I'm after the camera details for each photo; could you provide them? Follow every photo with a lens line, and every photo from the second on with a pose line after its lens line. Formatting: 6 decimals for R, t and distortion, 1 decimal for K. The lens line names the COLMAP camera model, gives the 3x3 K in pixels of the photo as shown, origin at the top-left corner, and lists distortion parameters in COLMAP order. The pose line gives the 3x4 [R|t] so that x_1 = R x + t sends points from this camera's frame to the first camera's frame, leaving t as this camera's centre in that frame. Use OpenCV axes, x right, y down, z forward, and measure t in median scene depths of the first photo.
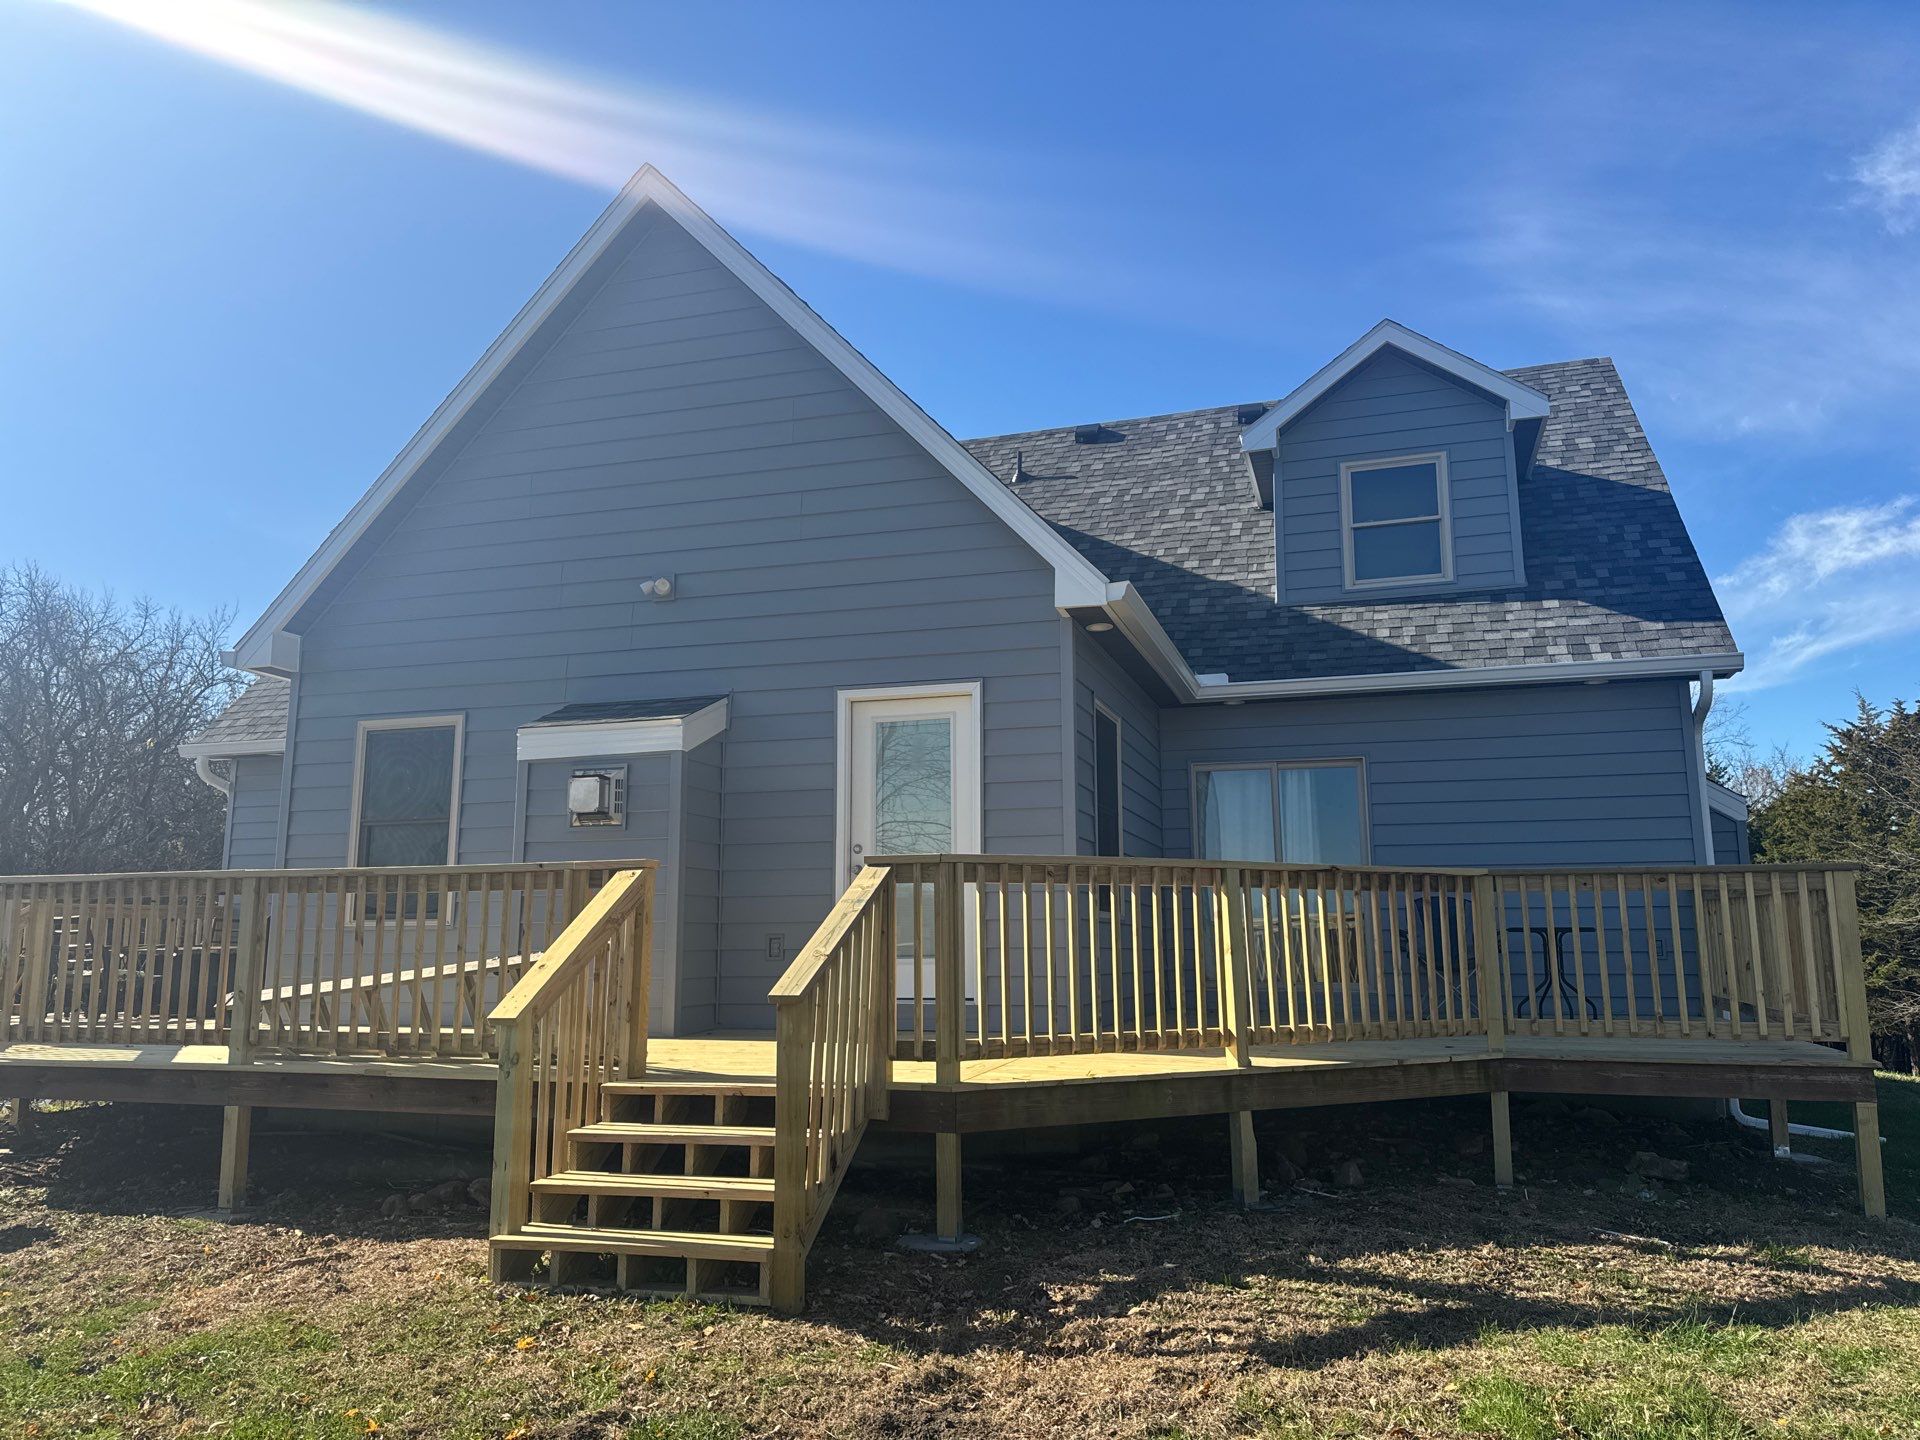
lens RADIAL K [[1370.2, 0, 964.0], [0, 1370.2, 687.1], [0, 0, 1]] dist [0.188773, -0.371775]
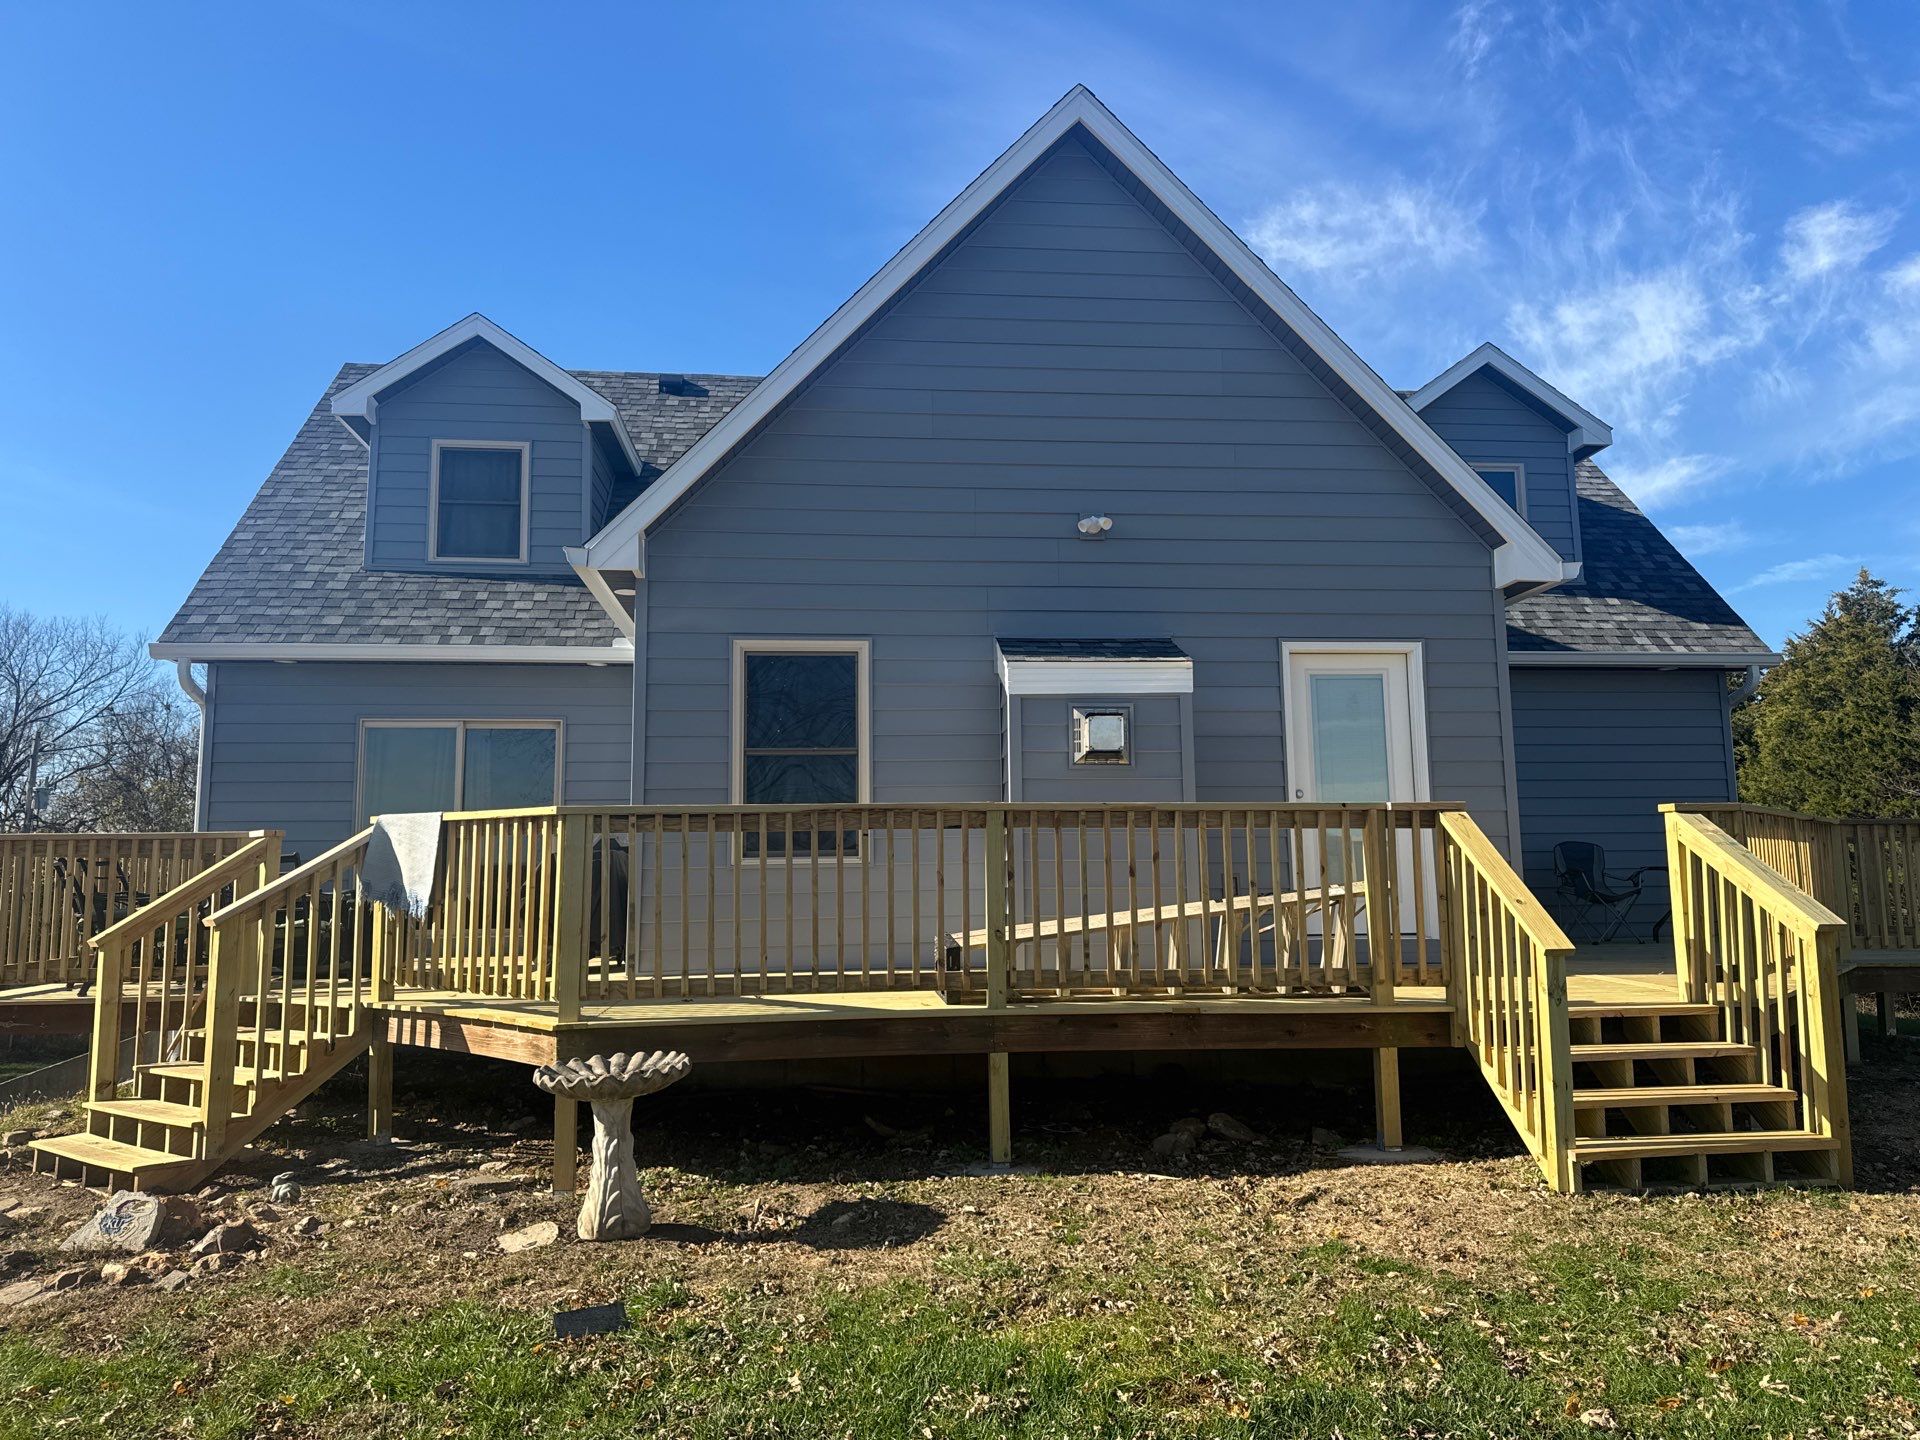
lens RADIAL K [[1374.6, 0, 897.0], [0, 1374.6, 718.2], [0, 0, 1]] dist [-0.000757, -0.000674]
pose [[0.926812, 0.039736, 0.373417, -0.667730], [-0.062678, 0.996806, 0.049495, 0.023983], [-0.370257, -0.069277, 0.926342, 0.132360]]
